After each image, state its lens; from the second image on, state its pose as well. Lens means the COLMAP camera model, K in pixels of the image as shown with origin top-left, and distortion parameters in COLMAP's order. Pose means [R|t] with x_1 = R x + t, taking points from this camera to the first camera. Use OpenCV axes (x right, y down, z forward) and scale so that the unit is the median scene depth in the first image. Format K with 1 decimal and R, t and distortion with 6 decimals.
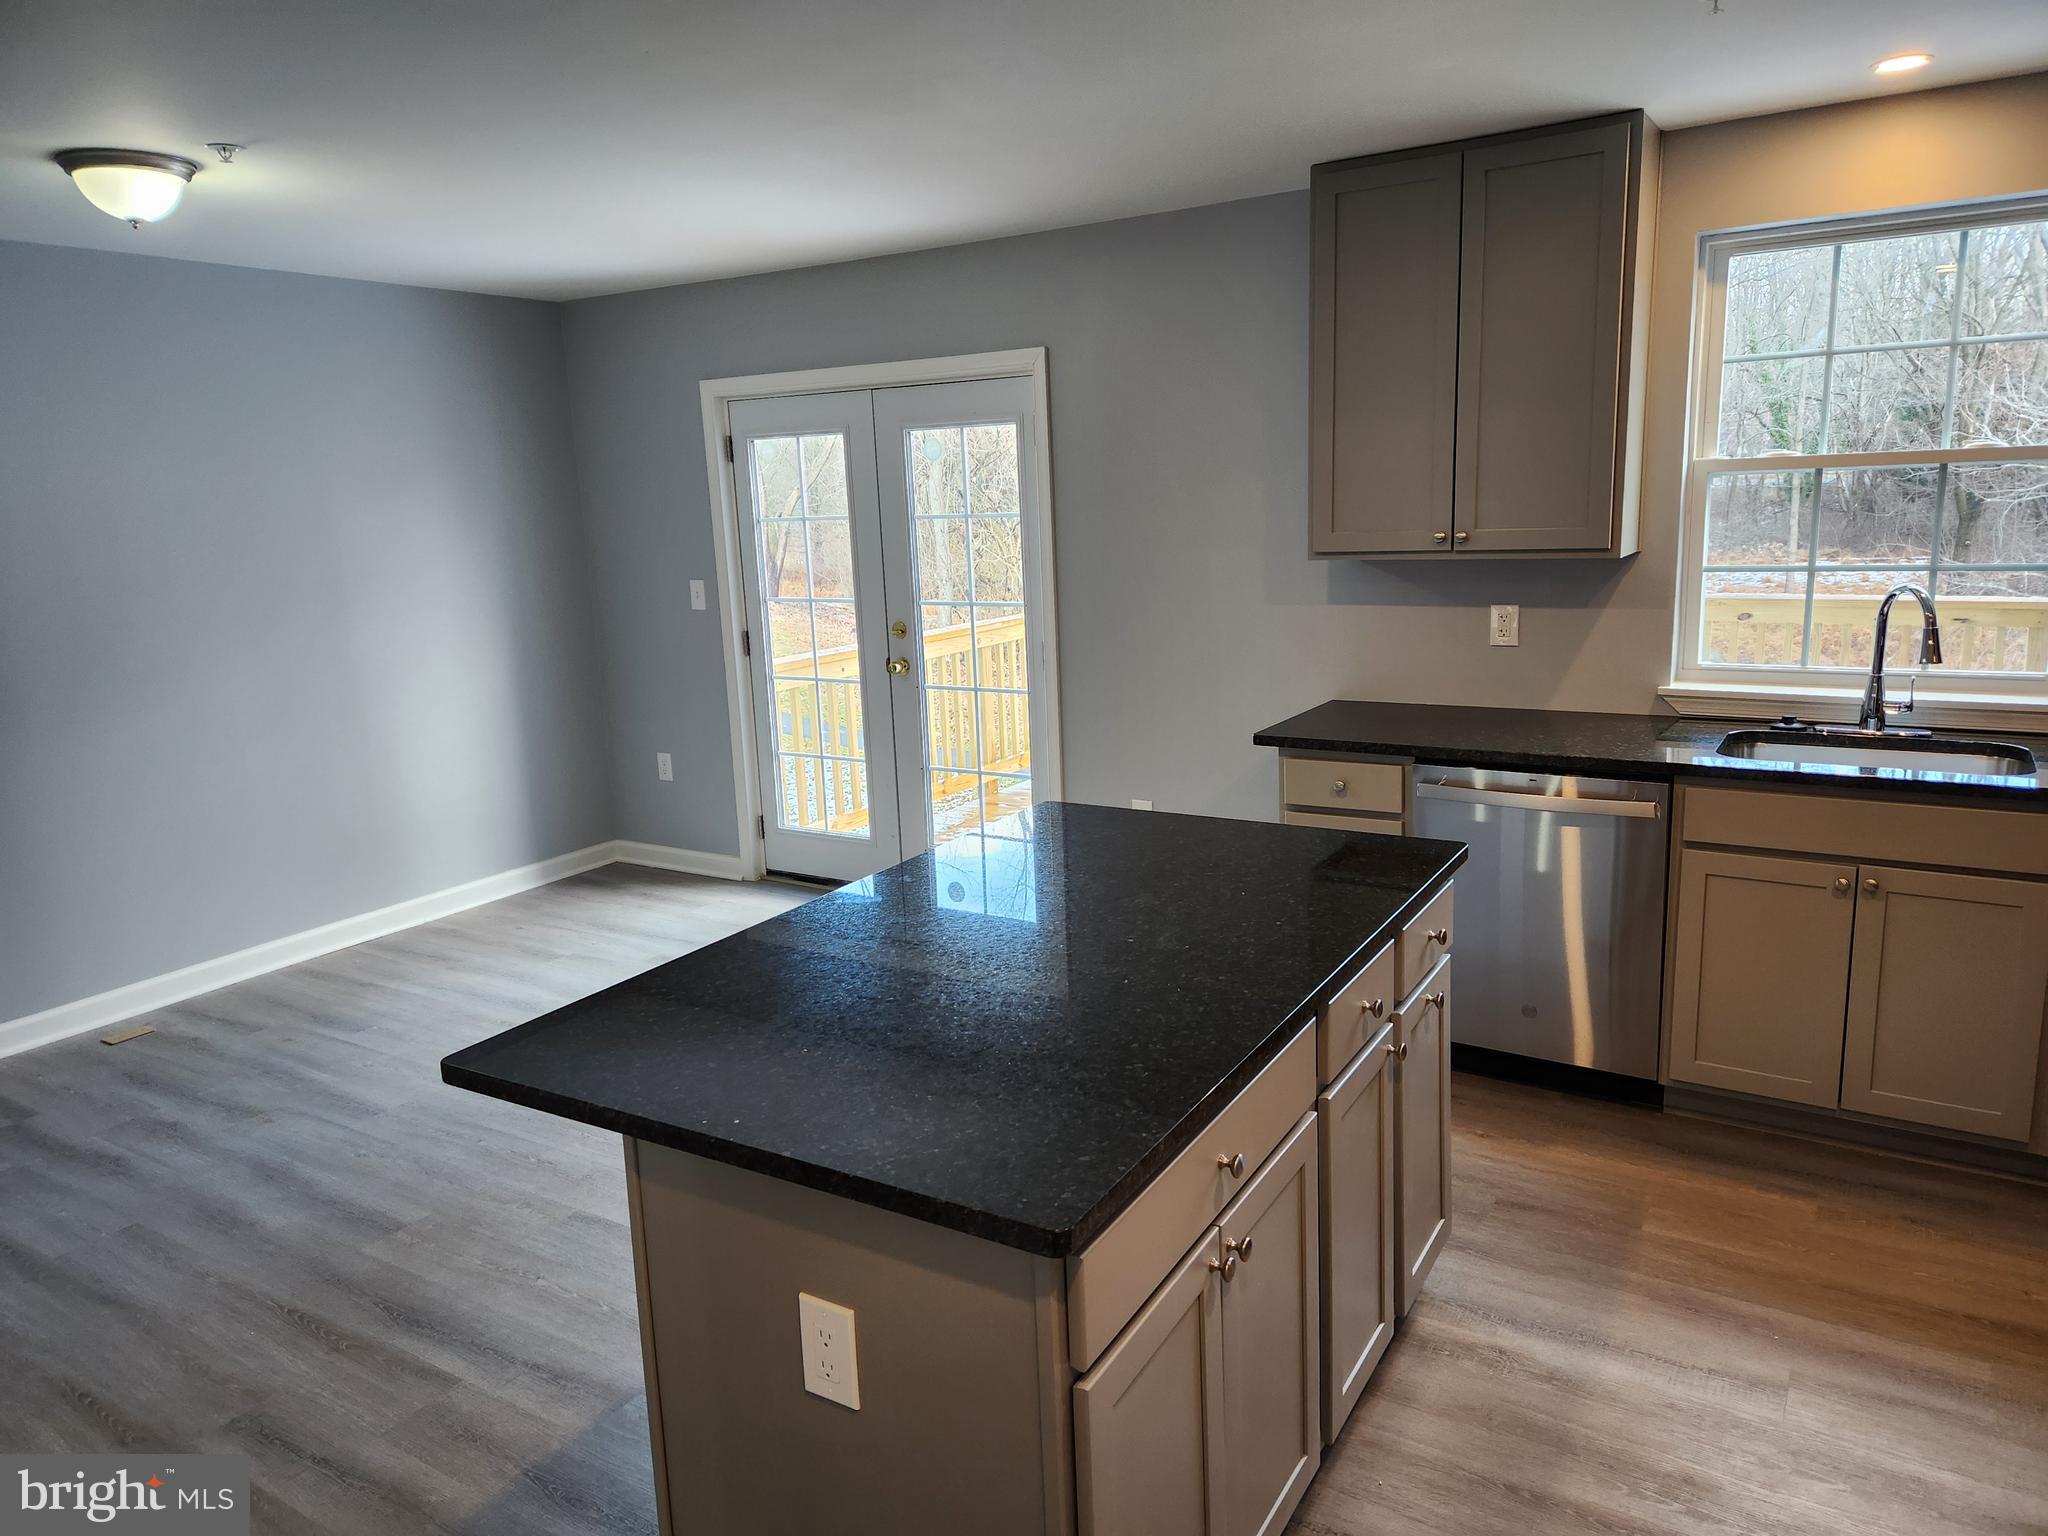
lens RADIAL K [[1353.3, 0, 1022.5], [0, 1353.3, 744.3], [0, 0, 1]] dist [0.085062, -0.073925]
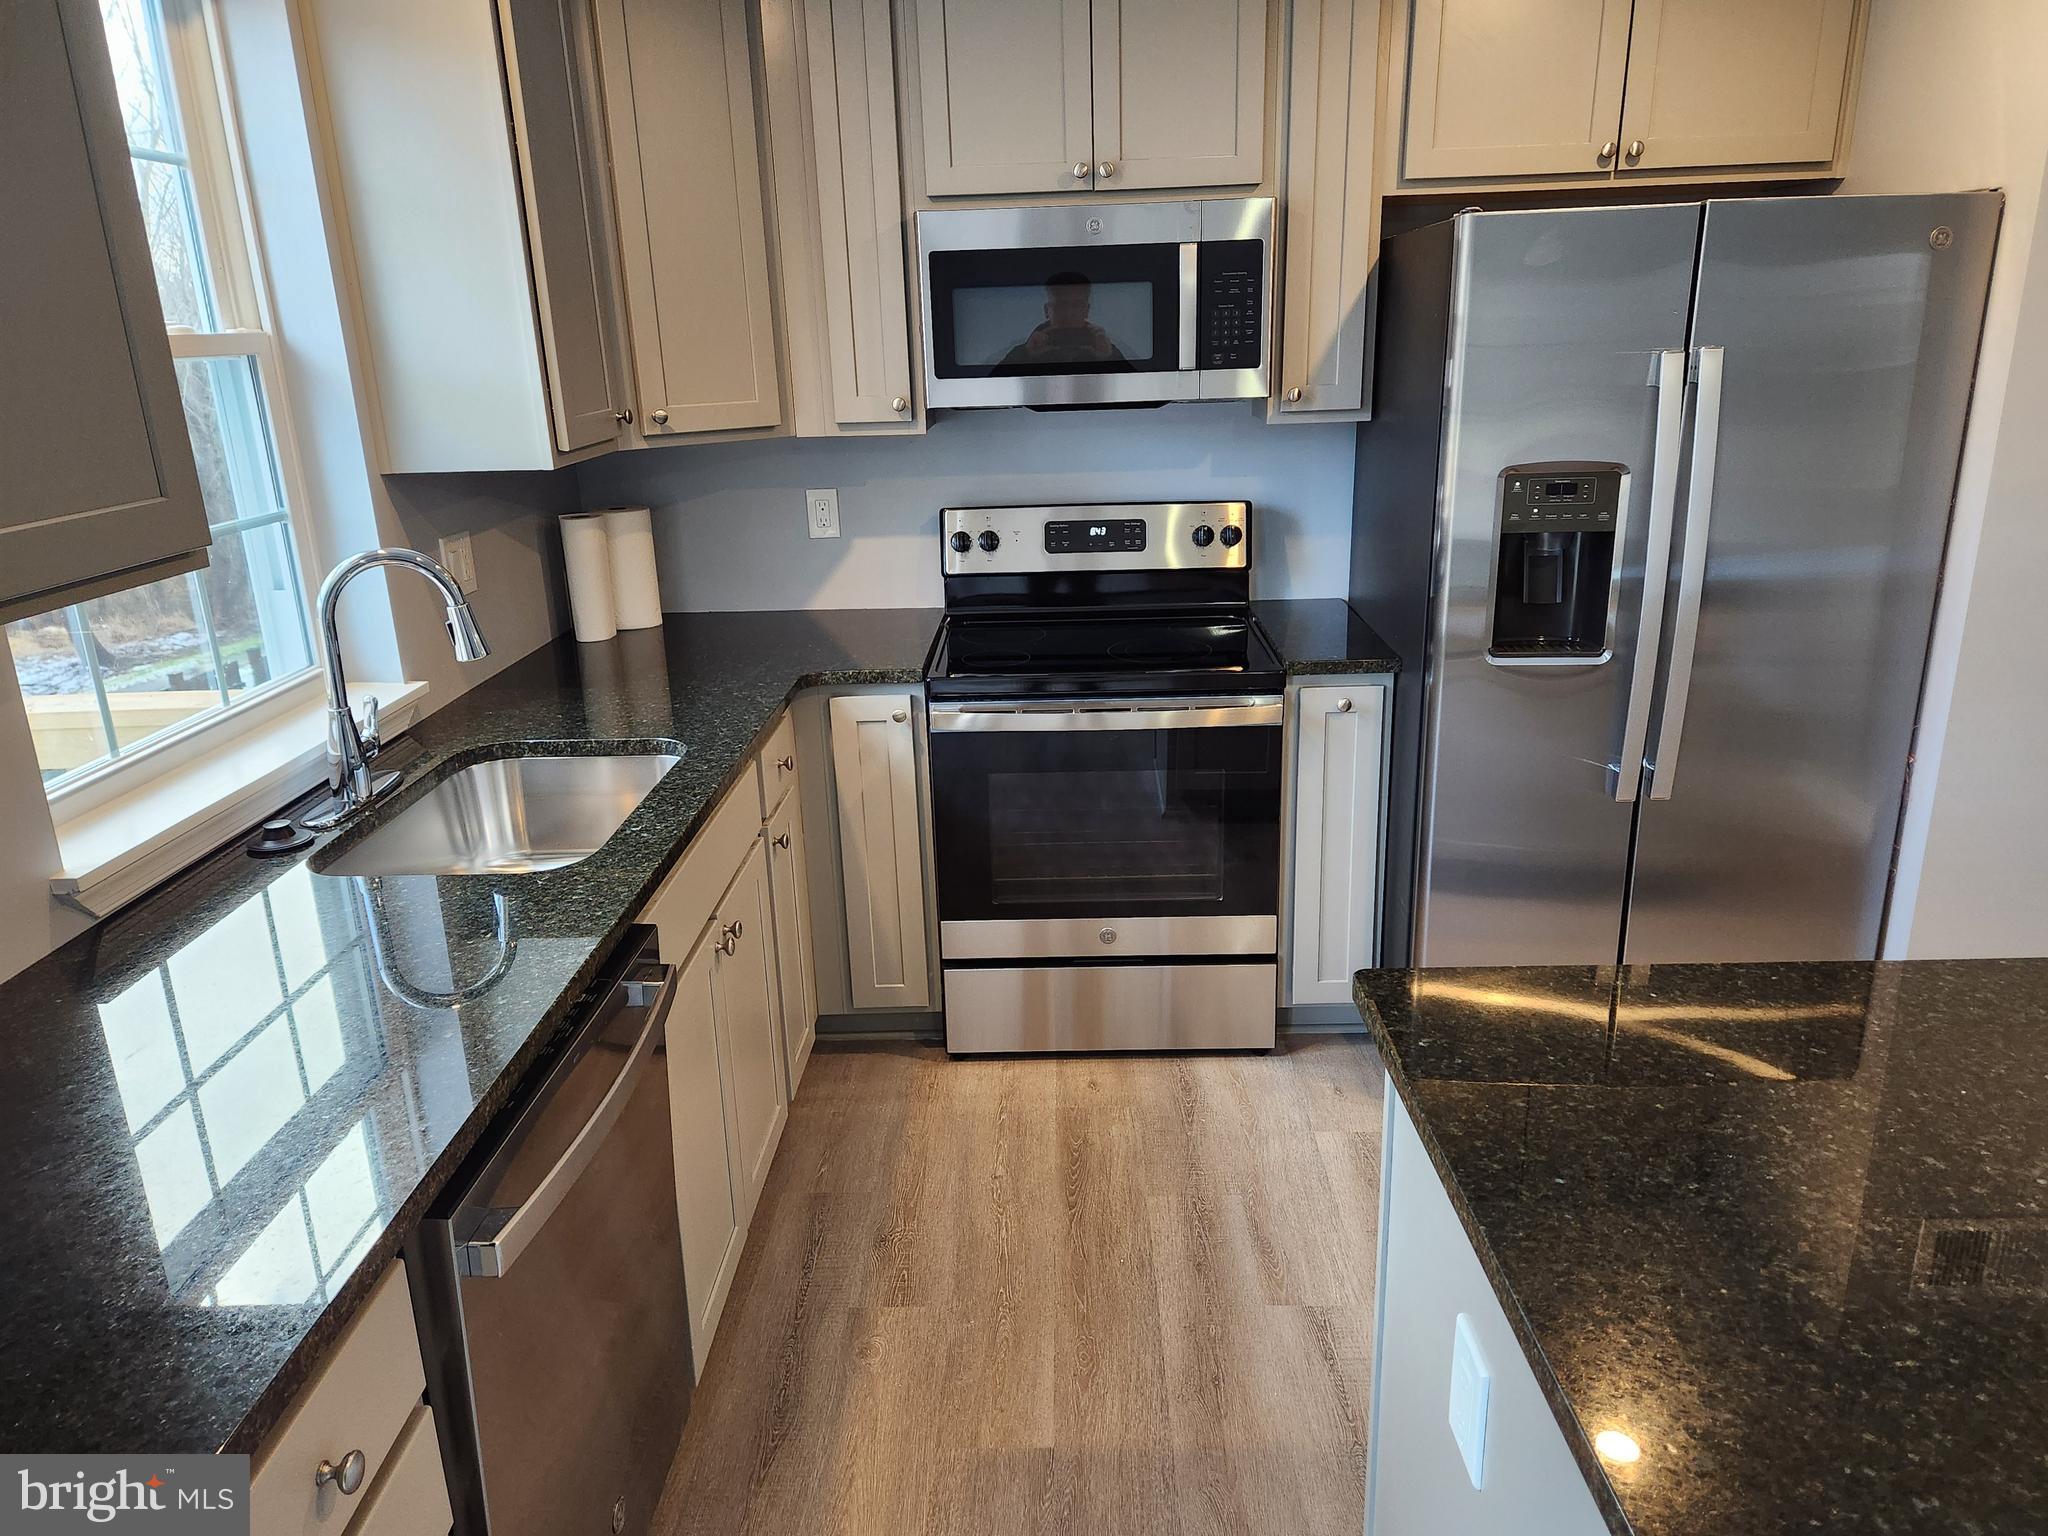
lens RADIAL K [[1353.3, 0, 1022.5], [0, 1353.3, 744.3], [0, 0, 1]] dist [0.085062, -0.073925]
pose [[-0.512202, -0.203258, 0.834467, -0.035322], [0.206097, 0.914117, 0.349163, -0.157725], [-0.833771, 0.350823, -0.426321, 0.863973]]
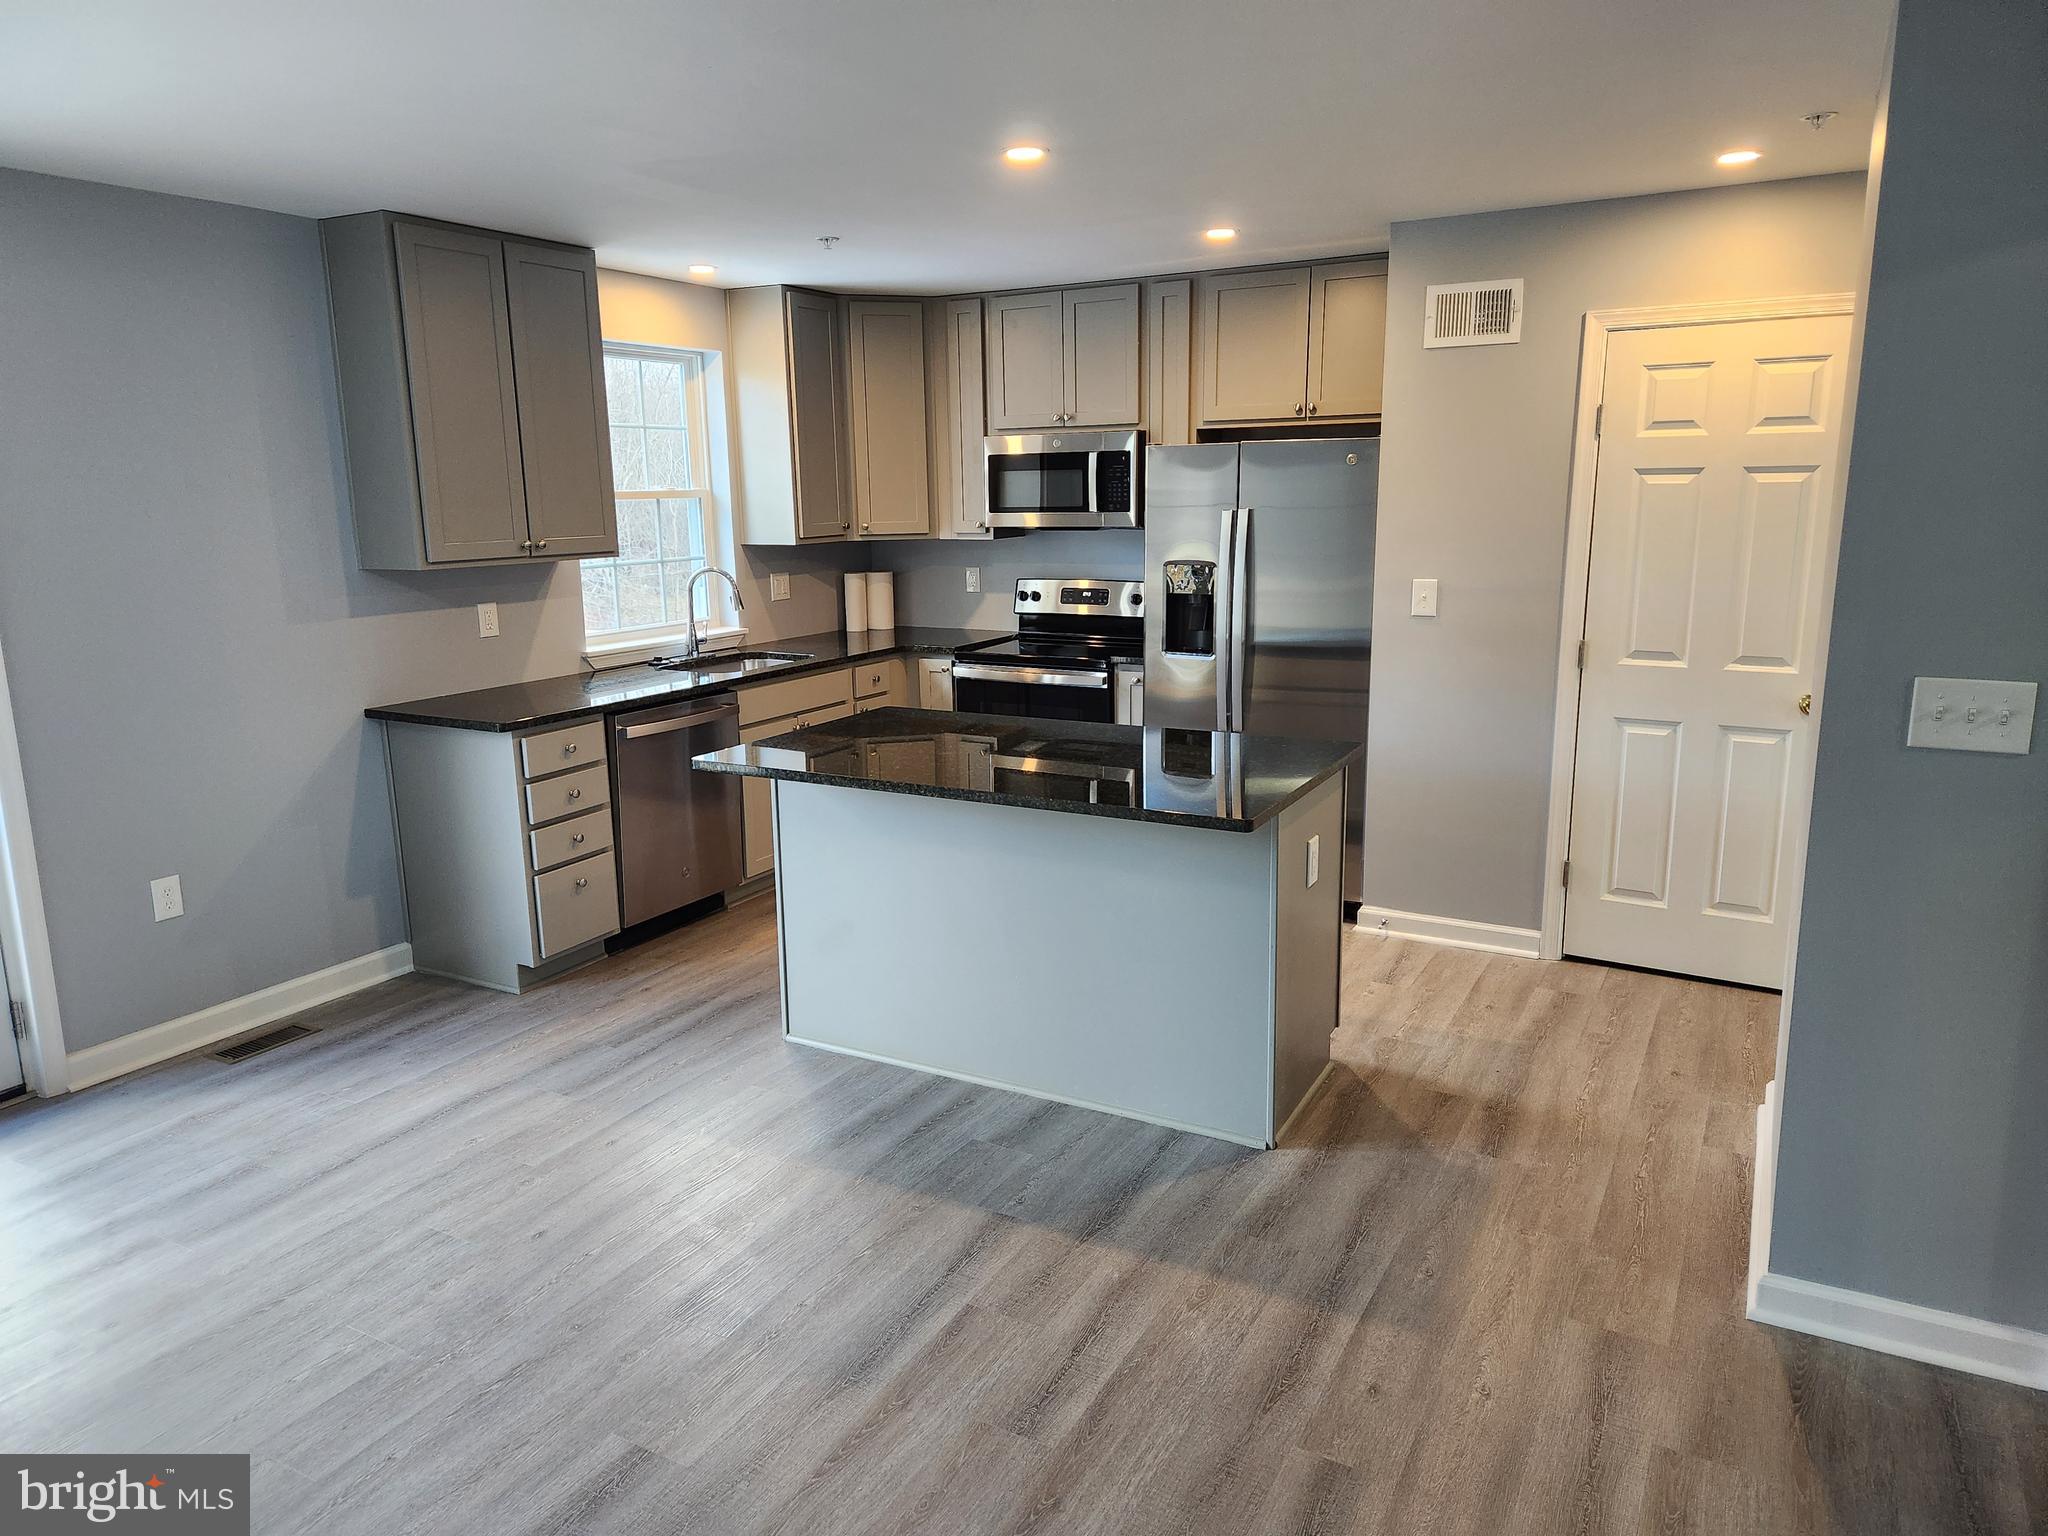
lens RADIAL K [[1353.3, 0, 1022.5], [0, 1353.3, 744.3], [0, 0, 1]] dist [0.085062, -0.073925]
pose [[-0.049786, -0.153886, 0.986833, -0.893386], [0.202917, 0.965893, 0.160858, -0.078671], [-0.977929, 0.208254, -0.016862, 0.567733]]
